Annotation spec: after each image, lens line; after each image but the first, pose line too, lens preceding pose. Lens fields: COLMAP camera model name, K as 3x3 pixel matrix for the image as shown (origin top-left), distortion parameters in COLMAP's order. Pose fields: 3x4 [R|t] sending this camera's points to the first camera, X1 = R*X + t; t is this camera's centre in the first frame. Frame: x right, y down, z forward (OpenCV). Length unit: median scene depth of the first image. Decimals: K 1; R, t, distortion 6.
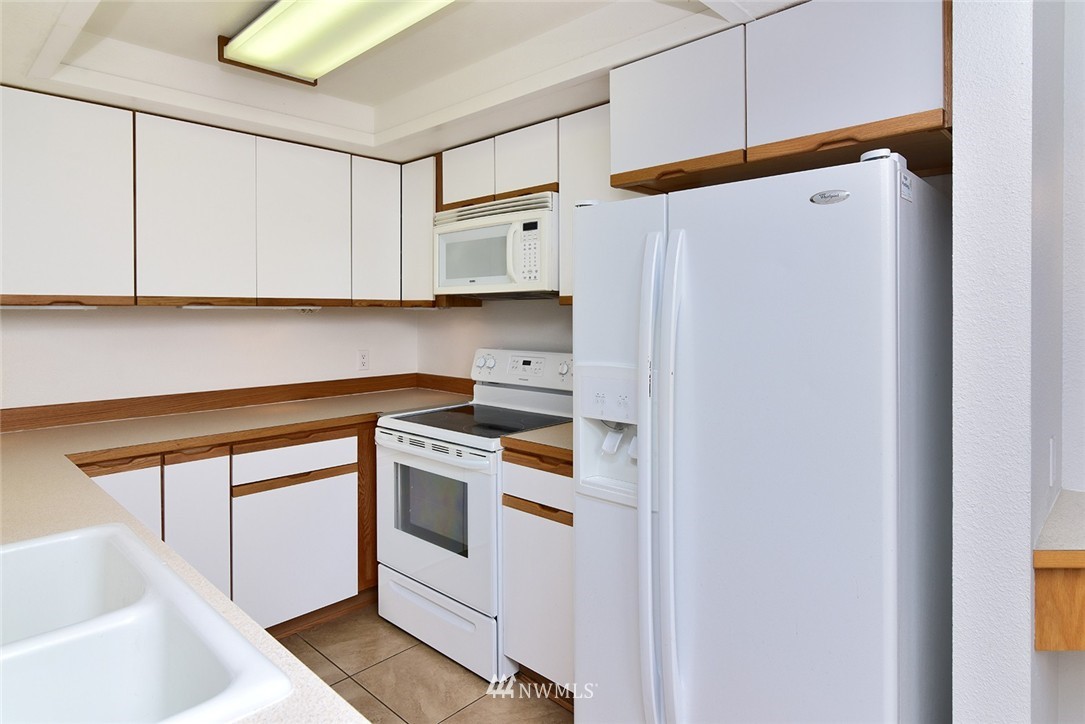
lens RADIAL K [[616.7, 0, 543.5], [0, 616.7, 314.1], [0, 0, 1]] dist [0.001372, -0.000128]
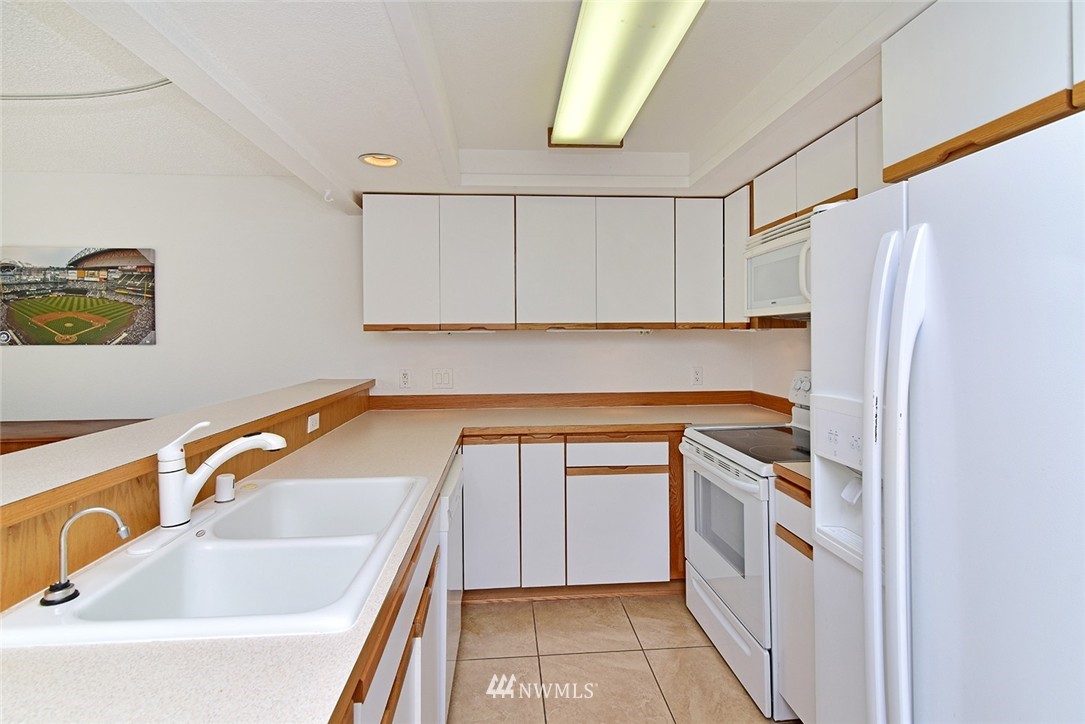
lens RADIAL K [[517.7, 0, 542.4], [0, 517.7, 329.0], [0, 0, 1]] dist [0.005686, 0.000154]
pose [[0.740419, -0.008635, -0.672090, 0.193284], [0.001863, 0.999940, -0.010795, -0.002510], [0.672143, 0.006740, 0.740391, 0.142353]]
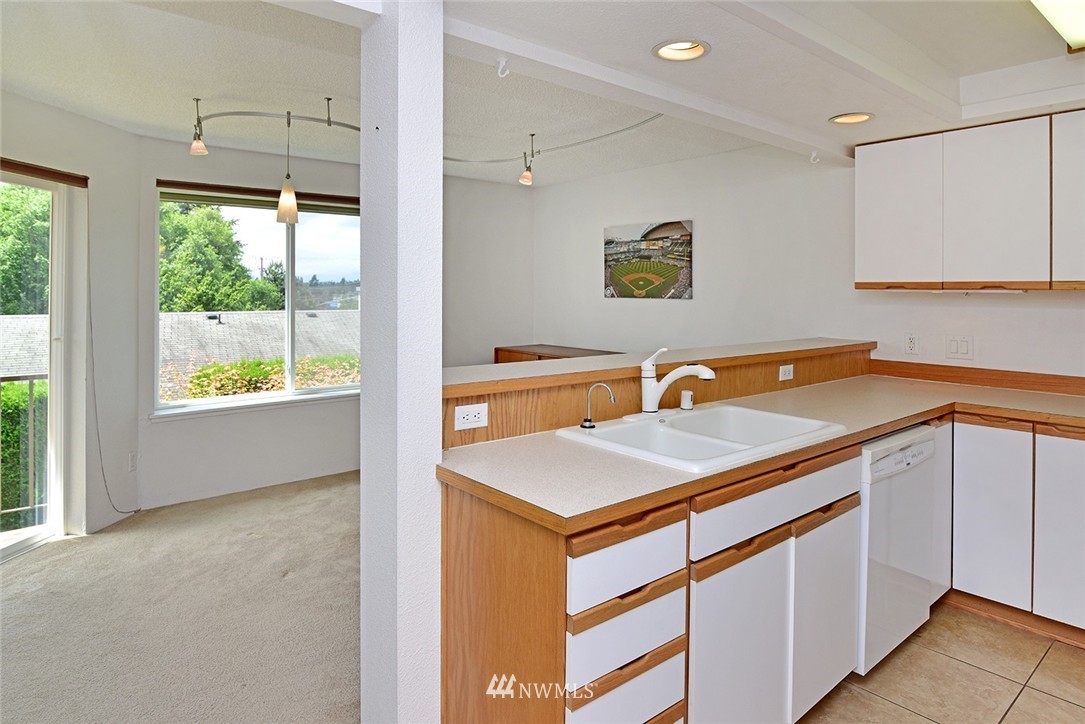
lens RADIAL K [[631.4, 0, 542.8], [0, 631.4, 291.8], [0, 0, 1]] dist [-0.016589, -0.000853]
pose [[-0.113344, 0.001987, -0.993554, 0.538520], [-0.011669, 0.999926, 0.003331, -0.002682], [0.993487, 0.011972, -0.113312, 0.218097]]
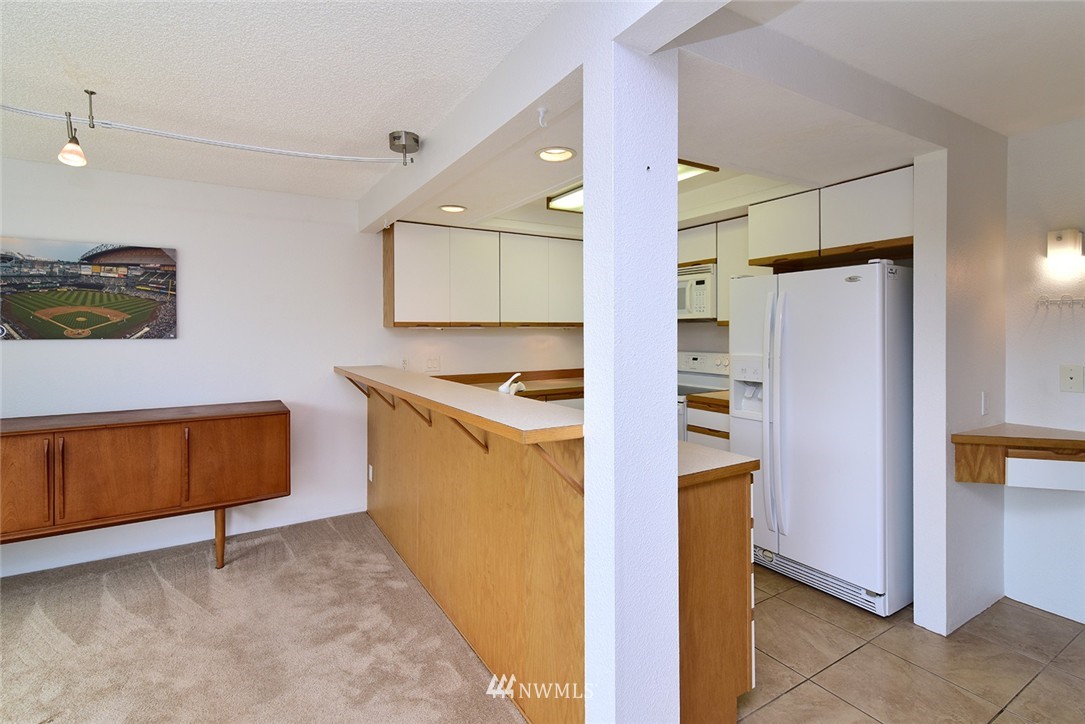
lens RADIAL K [[517.7, 0, 542.4], [0, 517.7, 329.0], [0, 0, 1]] dist [0.005686, 0.000154]
pose [[0.966175, -0.000849, -0.257887, -0.079799], [0.000010, 0.999995, -0.003255, -0.000261], [0.257888, 0.003142, 0.966170, -0.611240]]
